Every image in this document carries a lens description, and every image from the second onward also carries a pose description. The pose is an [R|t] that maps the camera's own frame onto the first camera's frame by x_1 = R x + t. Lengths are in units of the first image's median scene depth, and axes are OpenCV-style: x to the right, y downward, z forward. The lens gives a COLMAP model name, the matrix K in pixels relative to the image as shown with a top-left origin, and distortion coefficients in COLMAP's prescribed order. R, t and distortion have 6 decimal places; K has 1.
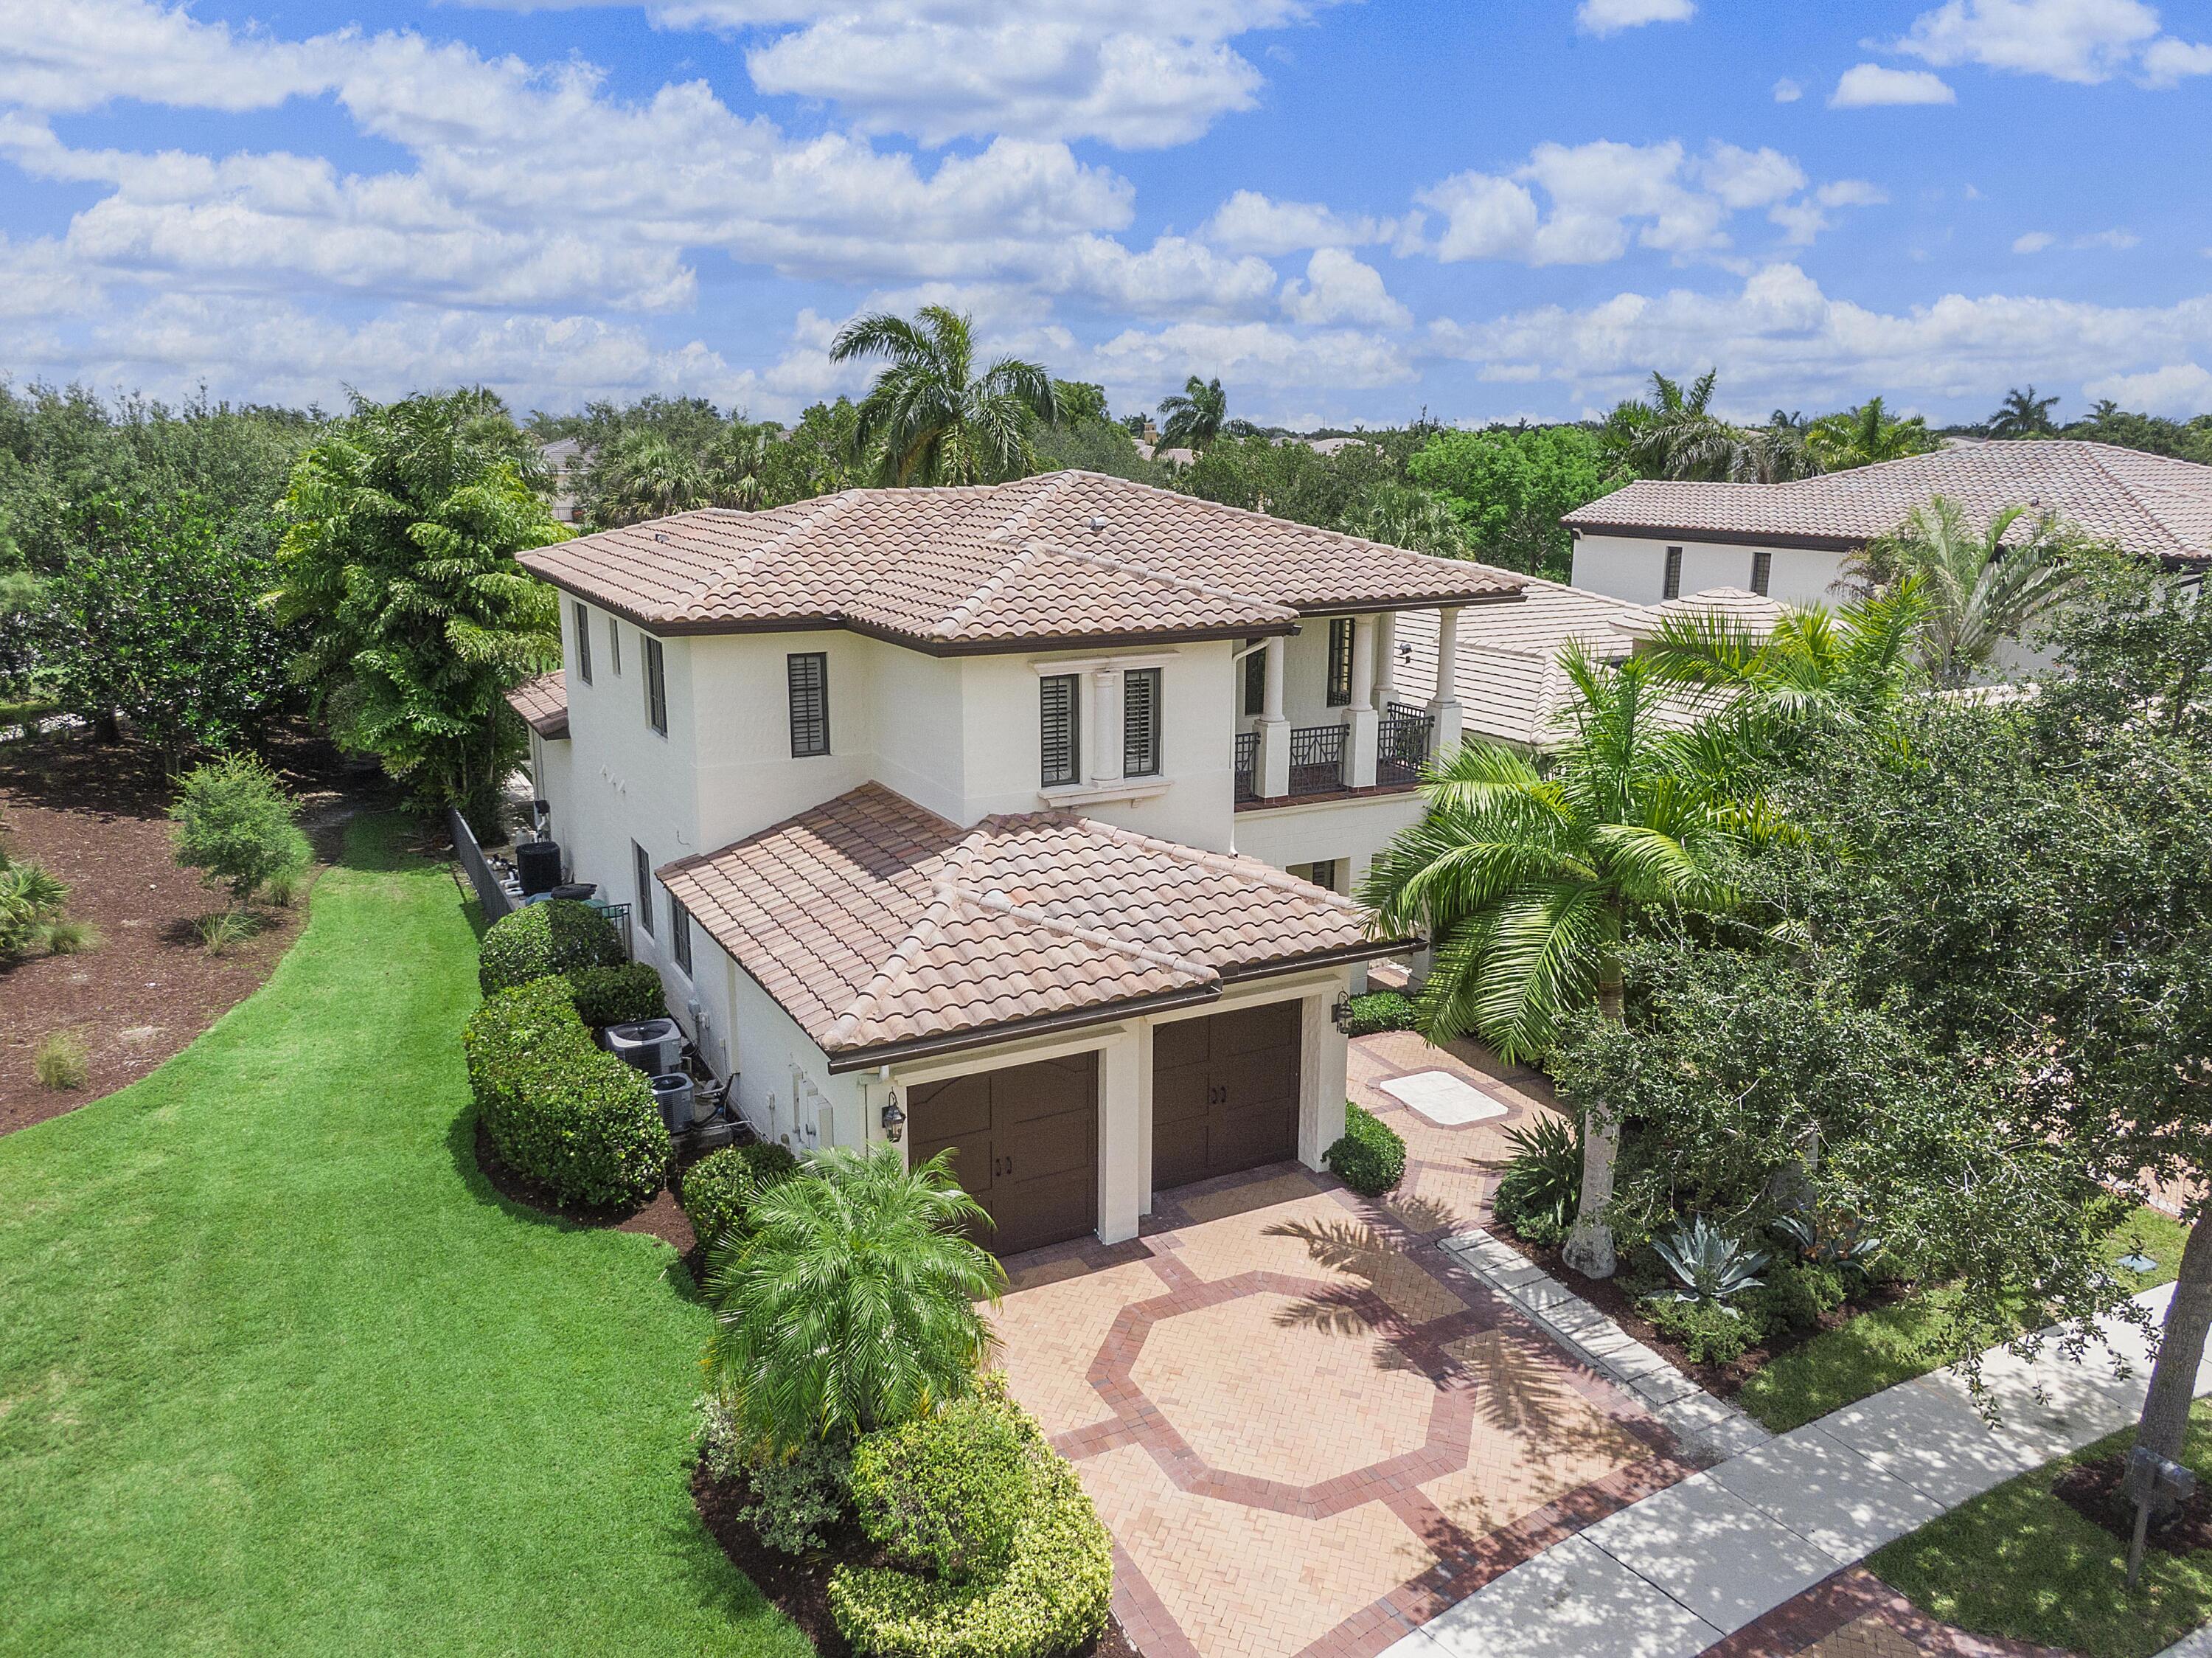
lens RADIAL K [[1603.9, 0, 1106.0], [0, 1603.9, 829.0], [0, 0, 1]] dist [0.049912, -0.100474]
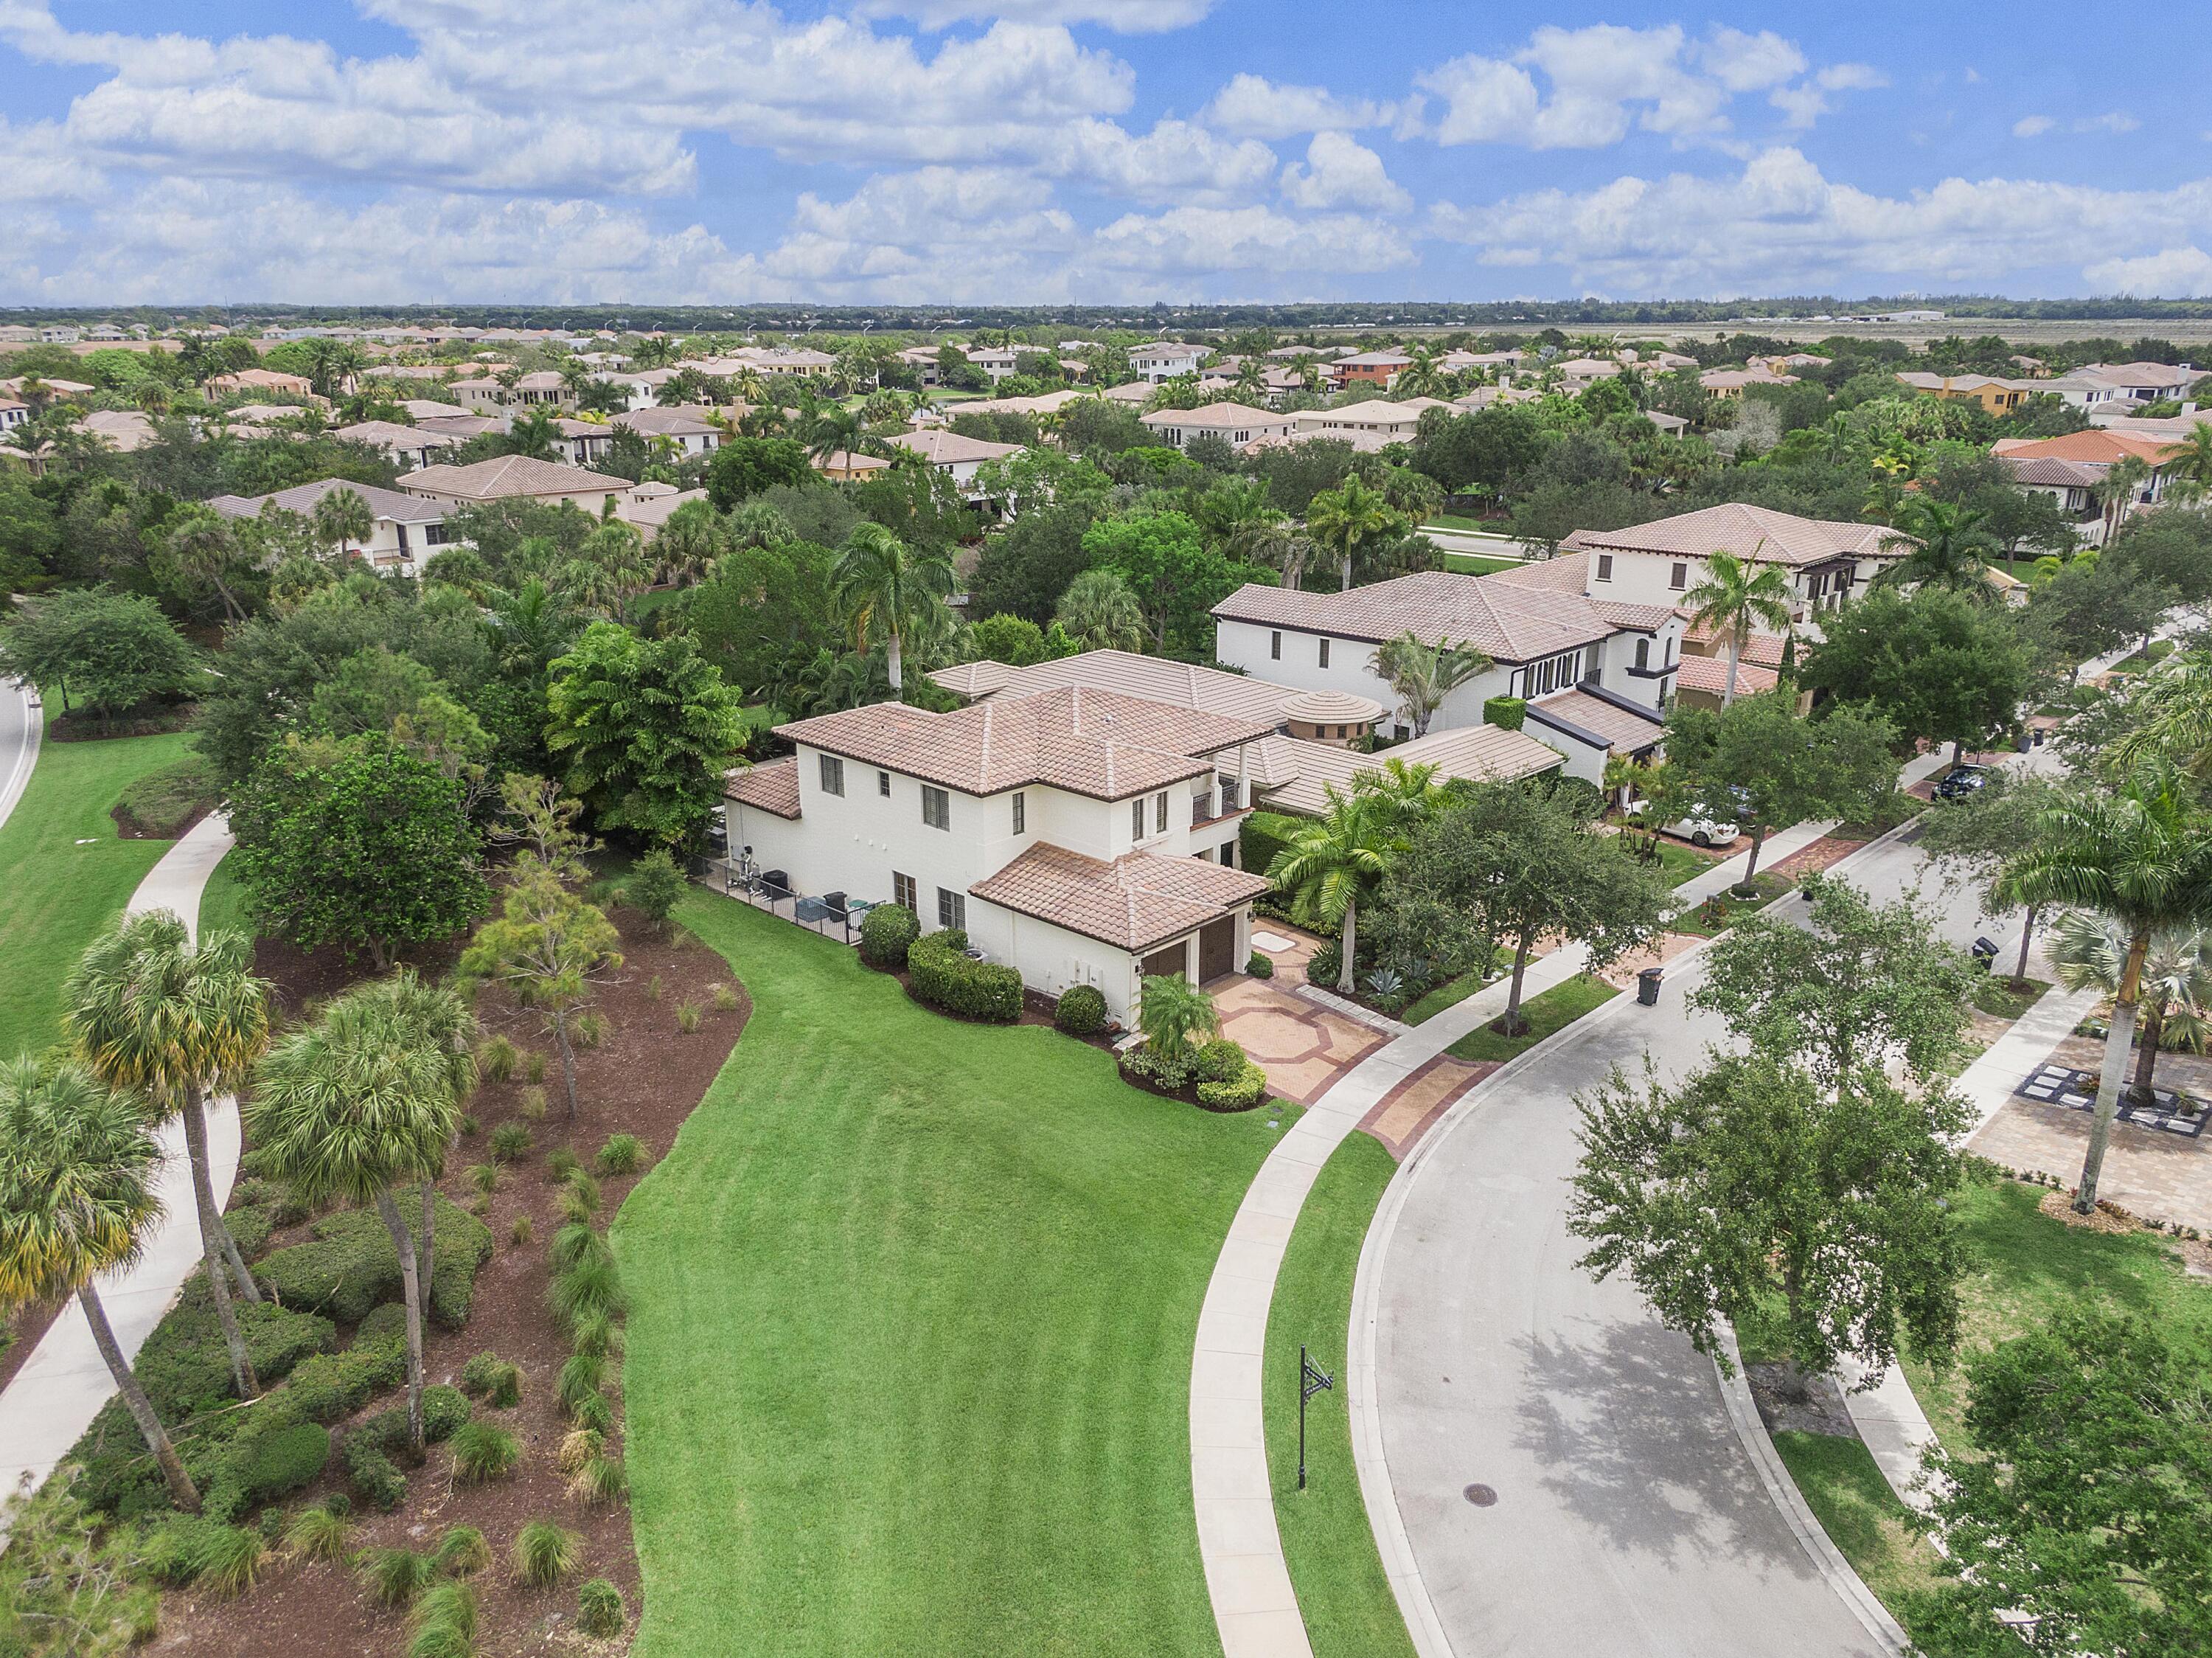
lens RADIAL K [[1603.9, 0, 1106.0], [0, 1603.9, 829.0], [0, 0, 1]] dist [0.049912, -0.100474]
pose [[0.947513, -0.101693, 0.303112, -1.125382], [0.077934, 0.992932, 0.089506, -0.368012], [-0.310072, -0.061185, 0.948742, -1.882610]]
